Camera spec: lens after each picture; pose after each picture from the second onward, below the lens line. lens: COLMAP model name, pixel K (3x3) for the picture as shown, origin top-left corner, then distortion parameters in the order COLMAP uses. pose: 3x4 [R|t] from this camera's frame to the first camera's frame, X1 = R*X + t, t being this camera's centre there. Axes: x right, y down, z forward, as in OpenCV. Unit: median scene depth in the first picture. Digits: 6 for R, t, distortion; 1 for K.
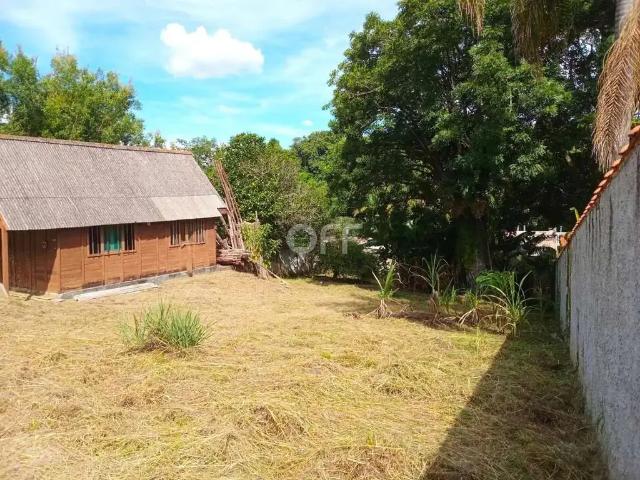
lens RADIAL K [[491.9, 0, 321.2], [0, 491.9, 242.4], [0, 0, 1]] dist [0.018580, 0.001542]
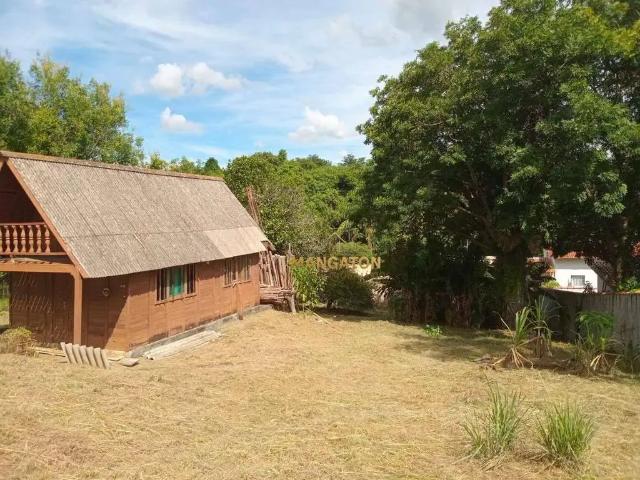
lens RADIAL K [[491.9, 0, 319.7], [0, 491.9, 237.1], [0, 0, 1]] dist [0.018580, 0.001542]
pose [[0.982725, 0.003981, 0.185027, -0.311741], [0.005343, 0.998741, -0.049869, -0.036369], [-0.184993, 0.049996, 0.981467, 0.109624]]
